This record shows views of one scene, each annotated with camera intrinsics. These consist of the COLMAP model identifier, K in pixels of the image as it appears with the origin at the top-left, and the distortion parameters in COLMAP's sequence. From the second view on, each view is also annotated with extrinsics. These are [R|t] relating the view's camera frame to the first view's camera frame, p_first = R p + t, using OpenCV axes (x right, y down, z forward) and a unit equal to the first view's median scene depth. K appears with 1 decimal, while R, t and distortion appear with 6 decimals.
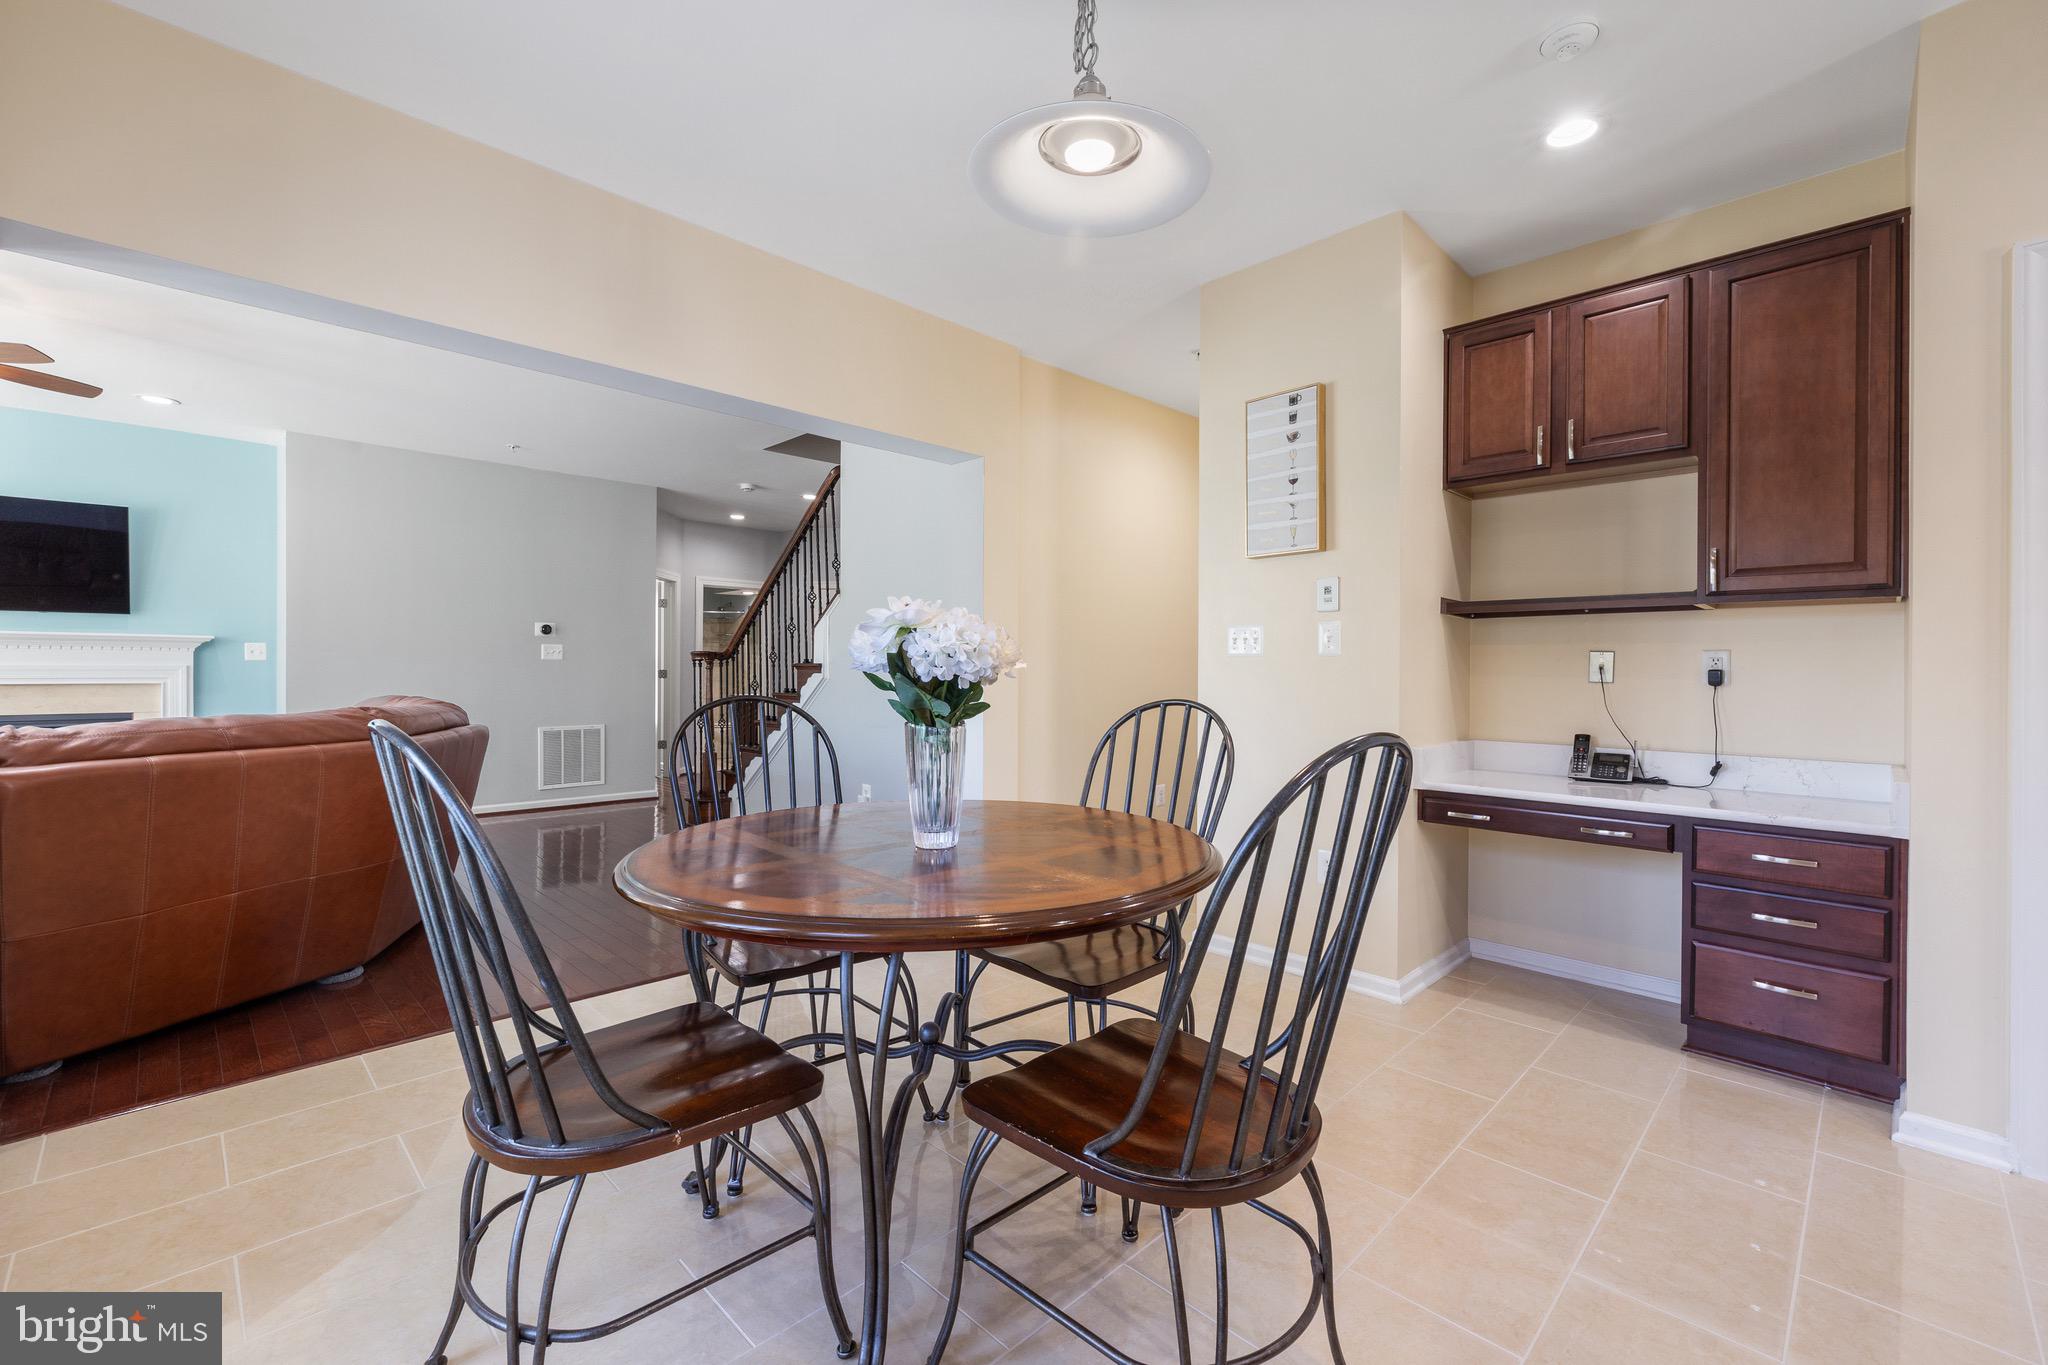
lens RADIAL K [[864.0, 0, 1020.8], [0, 864.0, 674.8], [0, 0, 1]] dist [0.000764, 0.000427]
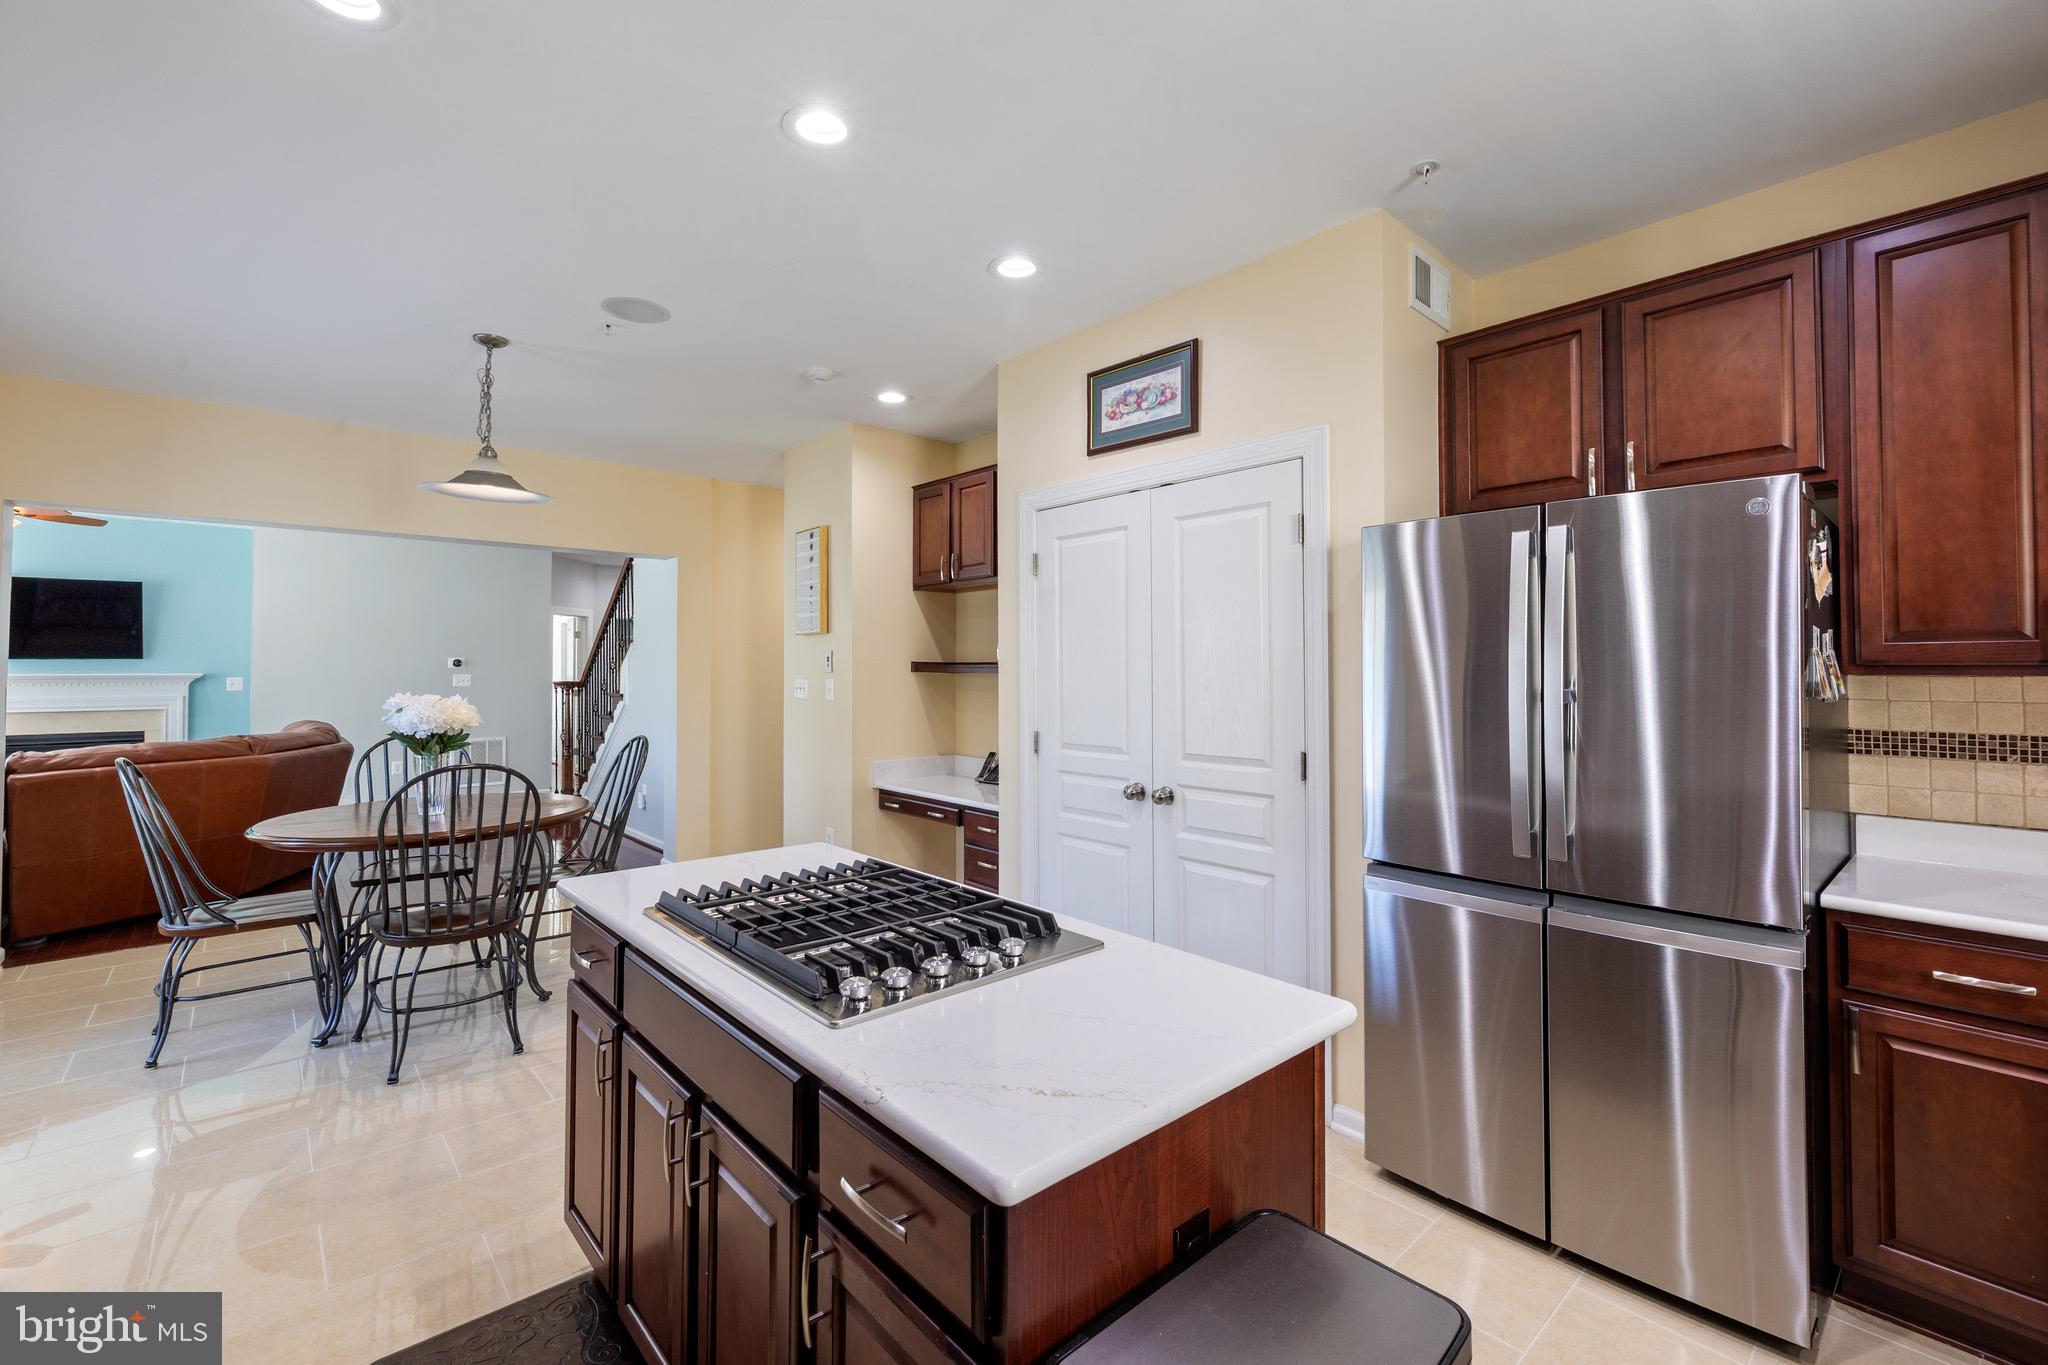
lens RADIAL K [[871.9, 0, 1015.2], [0, 871.9, 653.2], [0, 0, 1]] dist [0.000128, -0.000136]
pose [[0.998139, -0.007501, -0.060522, 0.457336], [0.006149, 0.999728, -0.022494, -0.041143], [0.060674, 0.022080, 0.997913, -0.314686]]
